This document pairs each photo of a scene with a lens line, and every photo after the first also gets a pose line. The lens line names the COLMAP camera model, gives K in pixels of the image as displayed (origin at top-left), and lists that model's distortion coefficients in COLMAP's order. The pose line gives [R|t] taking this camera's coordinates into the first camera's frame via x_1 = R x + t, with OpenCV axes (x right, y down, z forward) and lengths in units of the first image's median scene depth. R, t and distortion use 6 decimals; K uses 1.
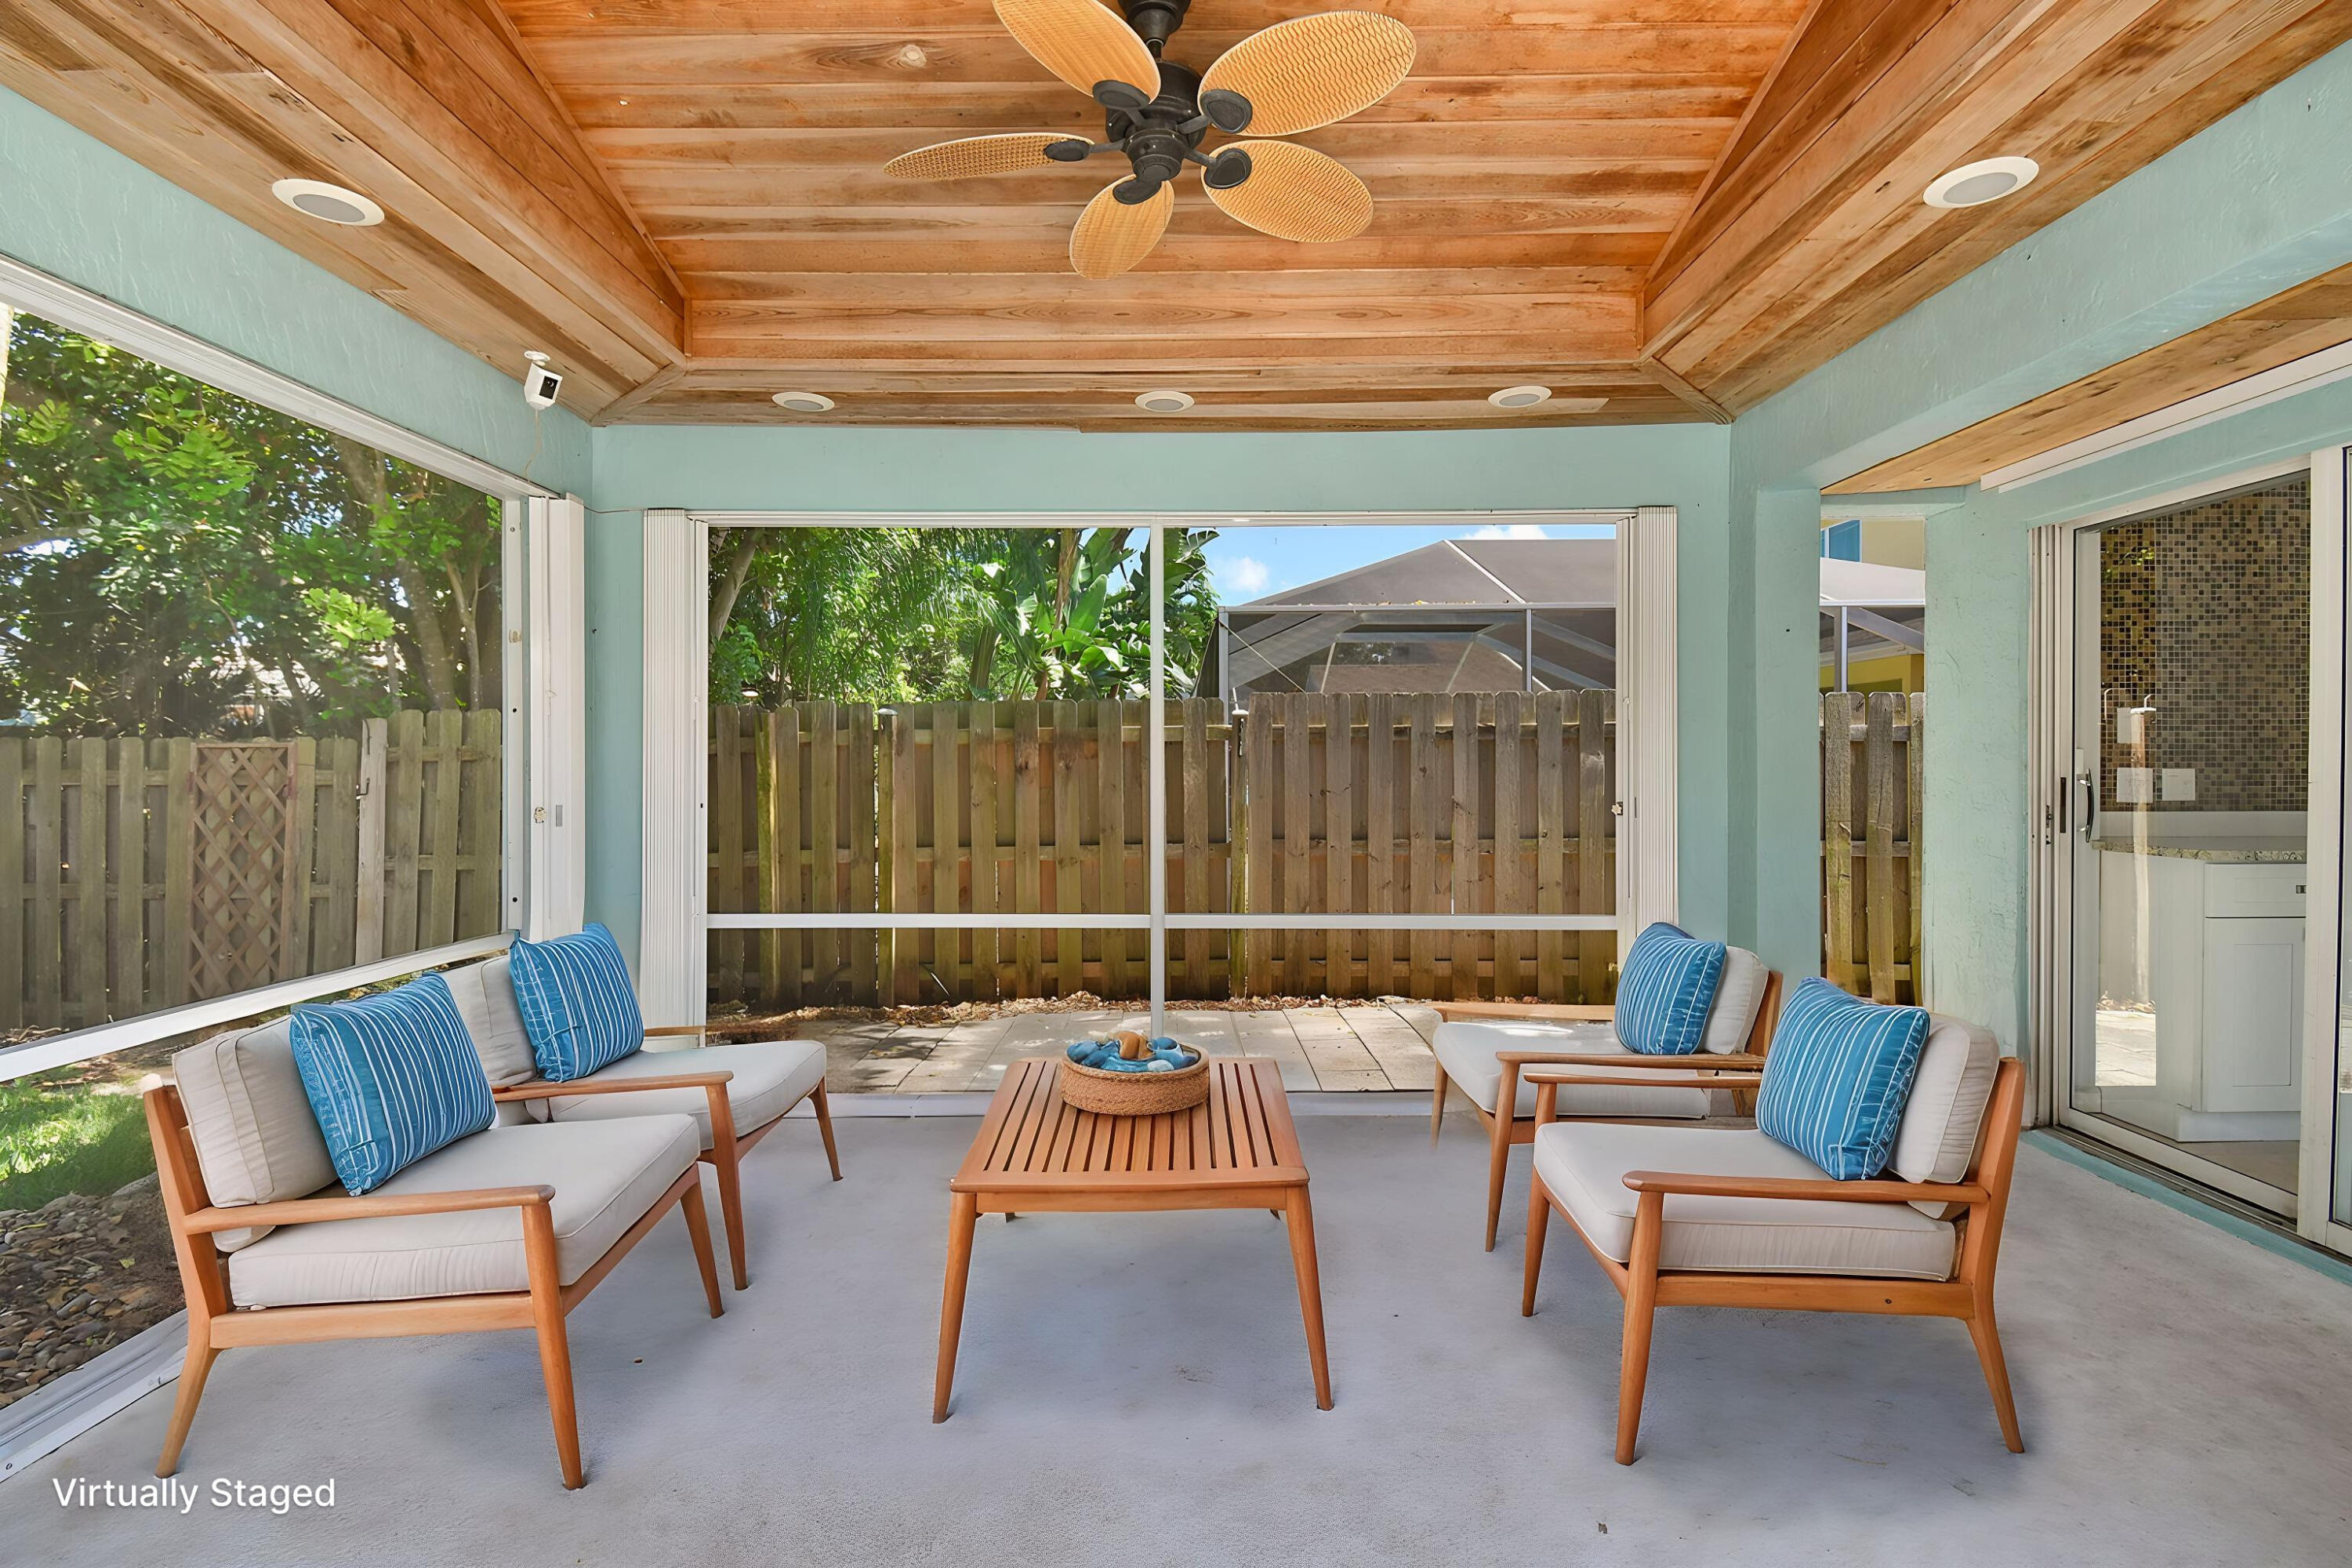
lens RADIAL K [[1119.6, 0, 1161.0], [0, 1119.6, 777.5], [0, 0, 1]] dist [0.003058, -0.000082]
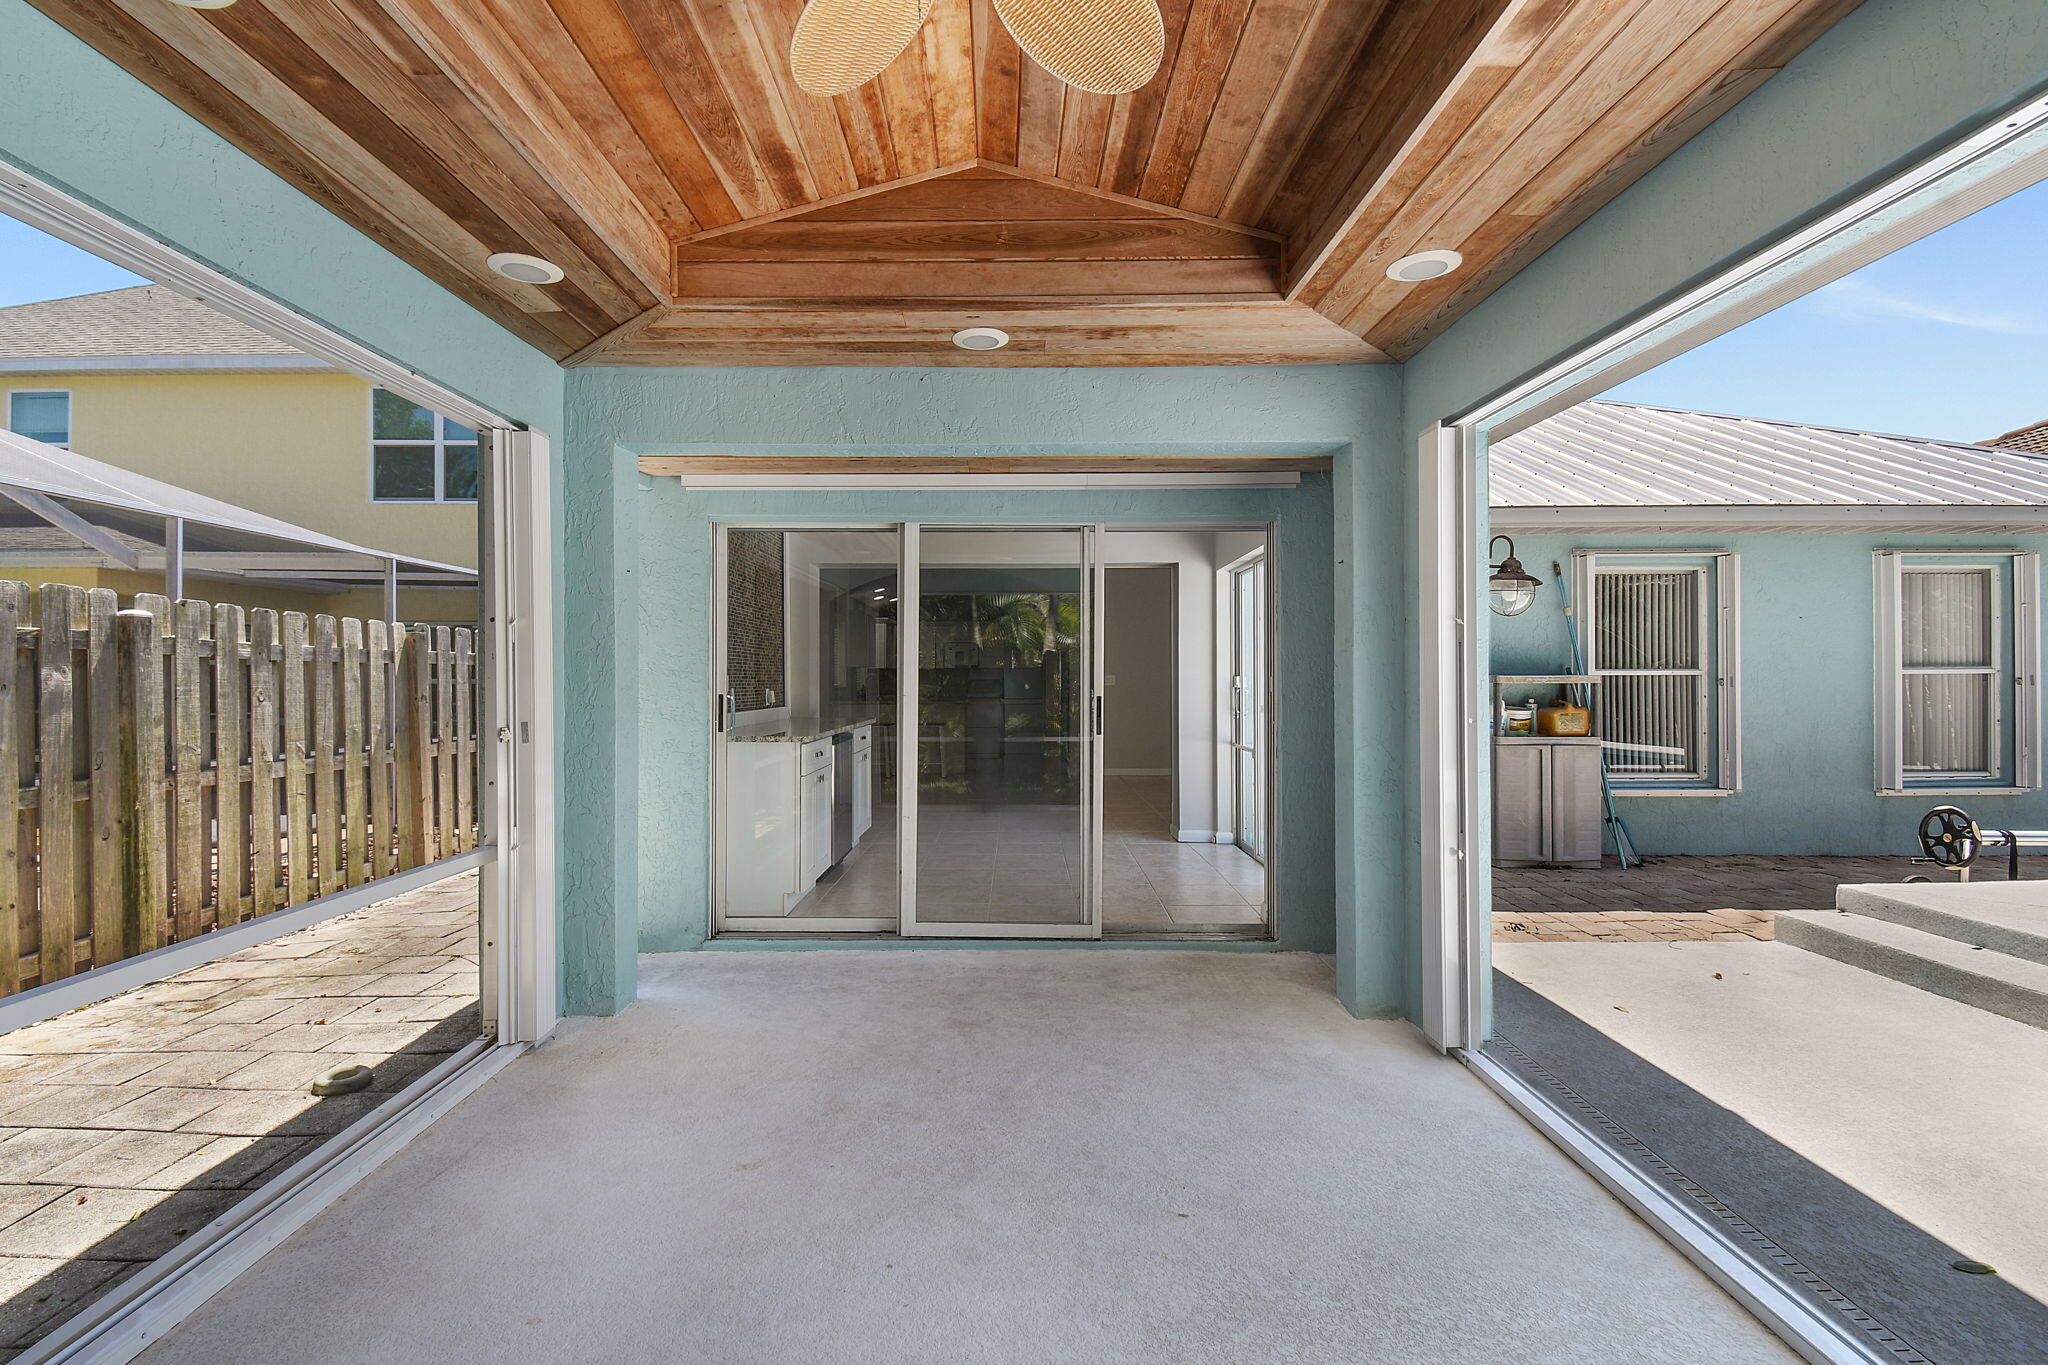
lens RADIAL K [[909.6, 0, 1020.3], [0, 909.6, 680.8], [0, 0, 1]] dist [-0.000010, -0.000010]
pose [[-0.012330, 0.003806, 0.999917, -0.486378], [0.008789, 0.999955, -0.003698, -0.013701], [-0.999885, 0.008742, -0.012363, 0.760245]]
